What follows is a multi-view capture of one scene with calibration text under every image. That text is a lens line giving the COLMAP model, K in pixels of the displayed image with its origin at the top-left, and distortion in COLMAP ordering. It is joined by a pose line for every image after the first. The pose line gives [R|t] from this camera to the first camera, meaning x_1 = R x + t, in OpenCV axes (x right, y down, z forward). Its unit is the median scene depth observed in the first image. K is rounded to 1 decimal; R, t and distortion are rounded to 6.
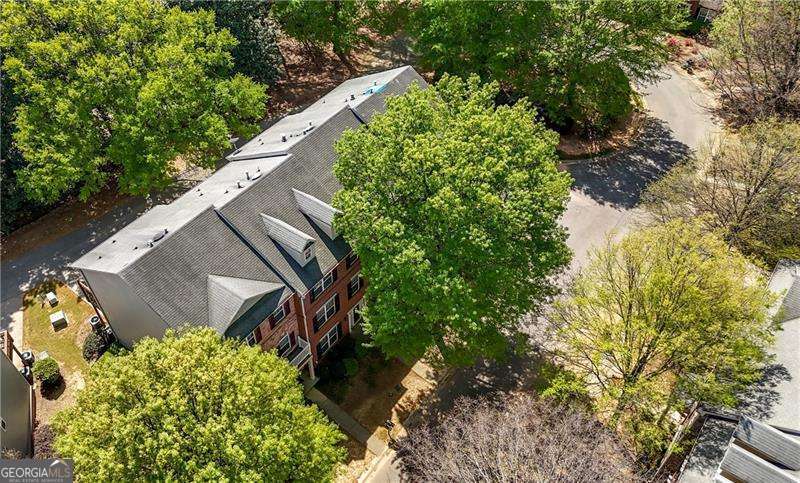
lens RADIAL K [[655.4, 0, 400.0], [0, 655.4, 241.5], [0, 0, 1]] dist [0.007588, -0.000950]
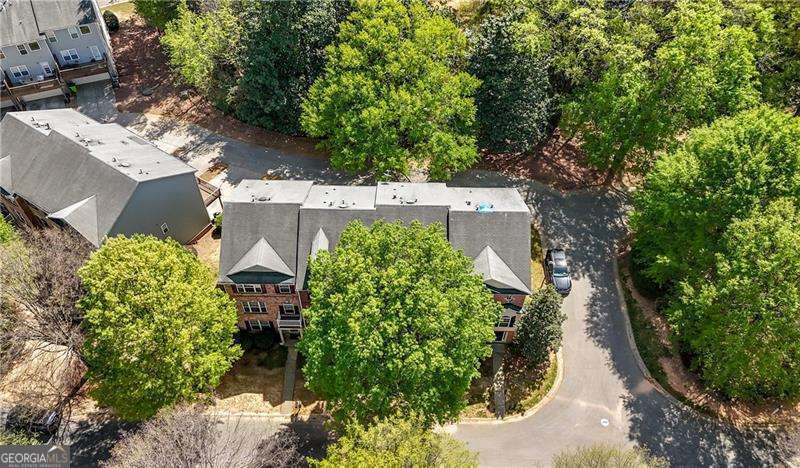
lens RADIAL K [[675.4, 0, 400.0], [0, 675.4, 234.0], [0, 0, 1]] dist [0.013484, -0.009873]
pose [[0.574493, 0.620434, -0.533872, 0.645421], [-0.591852, 0.765428, 0.252650, -0.481104], [0.565393, 0.170827, 0.806938, -0.085437]]
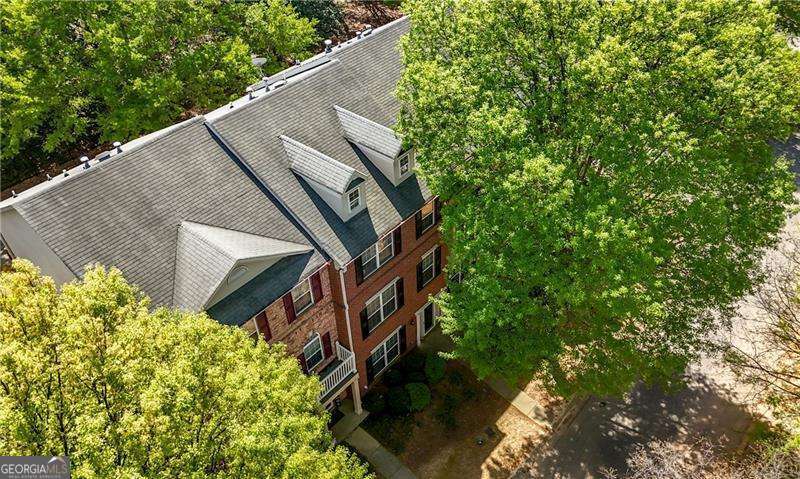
lens RADIAL K [[649.2, 0, 448.0], [0, 649.2, 239.2], [0, 0, 1]] dist [0.007695, 0.008746]
pose [[0.999246, 0.021915, -0.032057, -0.030895], [-0.024519, 0.996230, -0.083218, 0.096533], [0.030112, 0.083941, 0.996016, 0.378499]]
